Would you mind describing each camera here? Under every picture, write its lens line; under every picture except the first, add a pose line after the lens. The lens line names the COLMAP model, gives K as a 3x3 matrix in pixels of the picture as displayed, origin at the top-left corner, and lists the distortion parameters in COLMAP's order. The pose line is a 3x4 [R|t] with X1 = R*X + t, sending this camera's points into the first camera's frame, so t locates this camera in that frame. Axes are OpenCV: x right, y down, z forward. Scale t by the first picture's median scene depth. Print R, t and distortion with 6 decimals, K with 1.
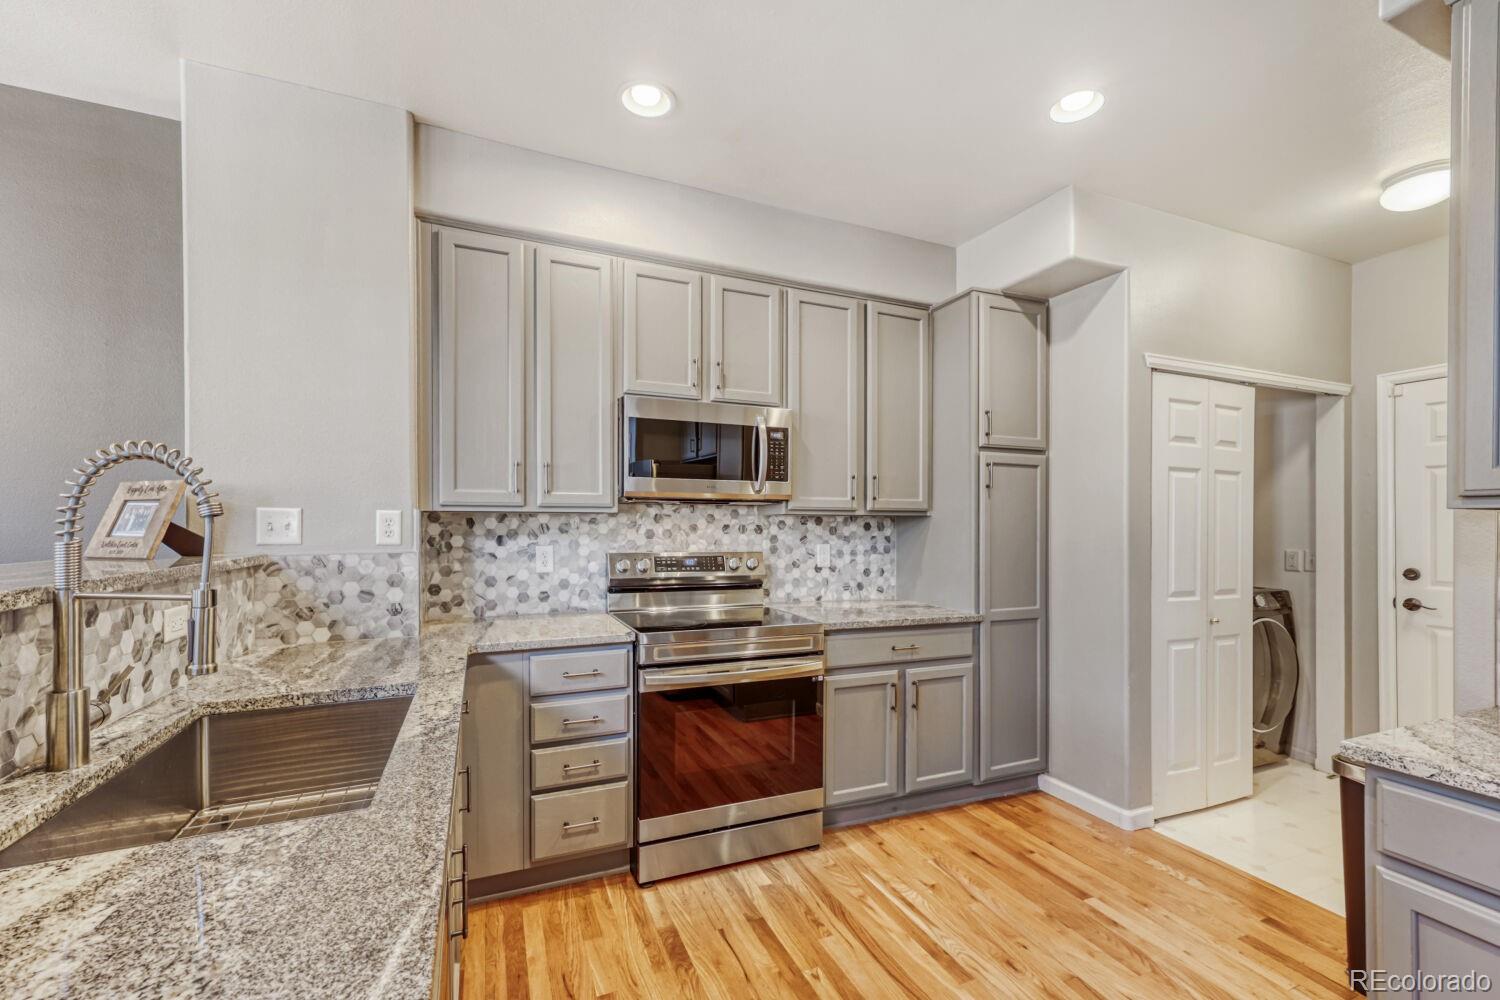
lens RADIAL K [[617.8, 0, 754.1], [0, 617.8, 530.6], [0, 0, 1]] dist [0.002001, 0.000230]
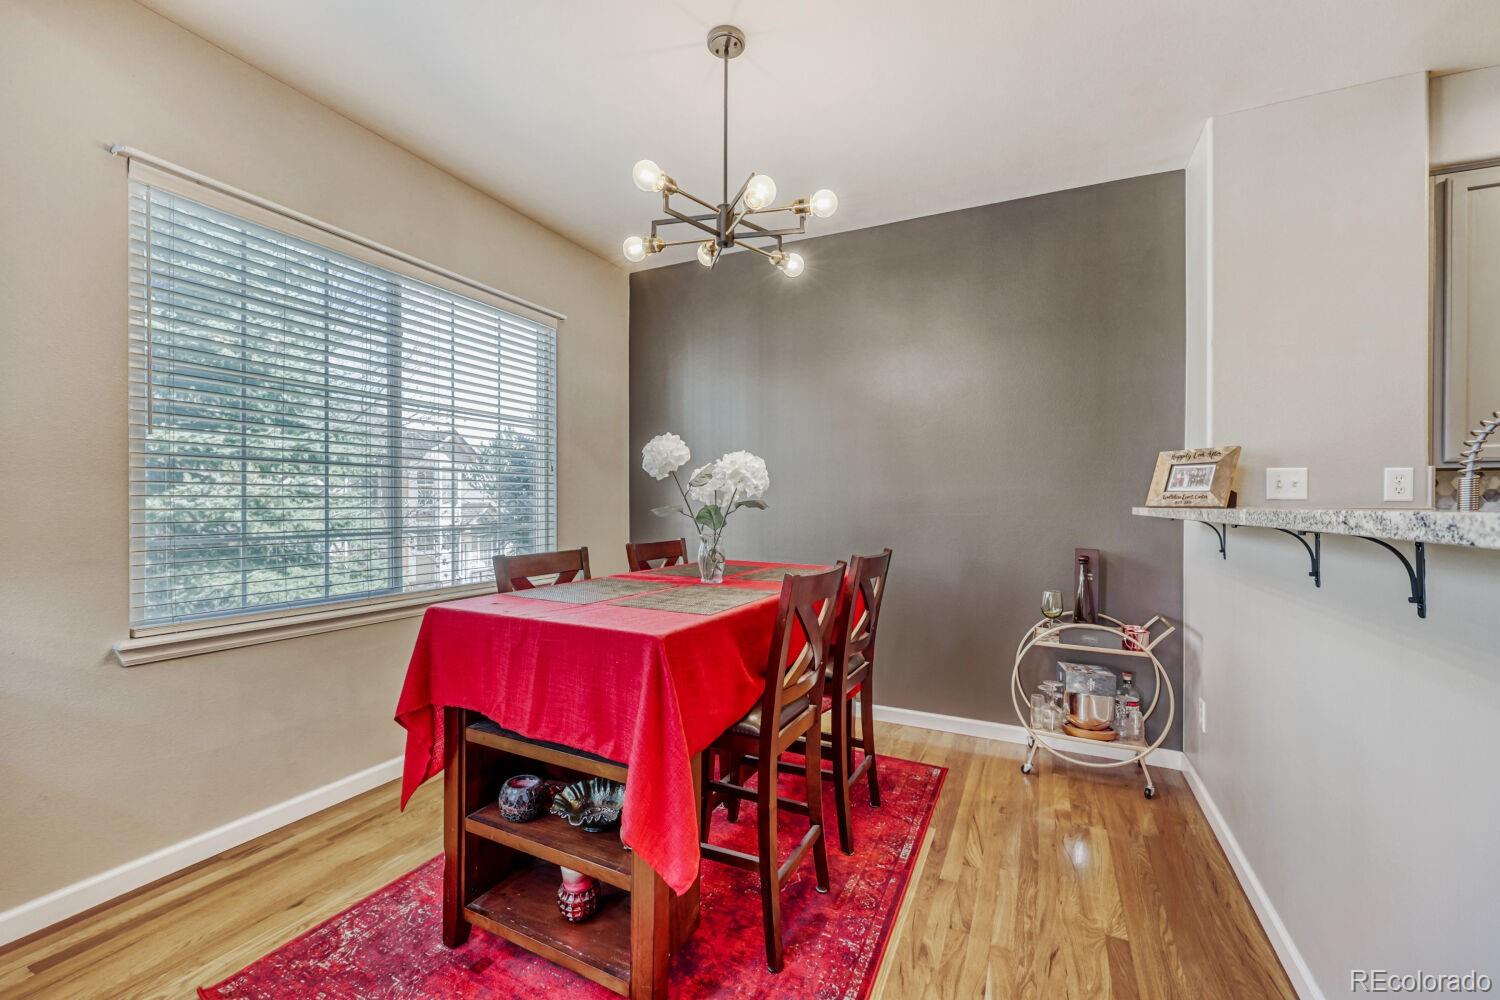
lens RADIAL K [[617.8, 0, 748.8], [0, 617.8, 500.1], [0, 0, 1]] dist [0.002001, 0.000230]
pose [[0.651812, -0.006731, -0.758351, -0.417531], [-0.007487, 0.999855, -0.015310, 0.037753], [0.758344, 0.015658, 0.651667, -0.391424]]
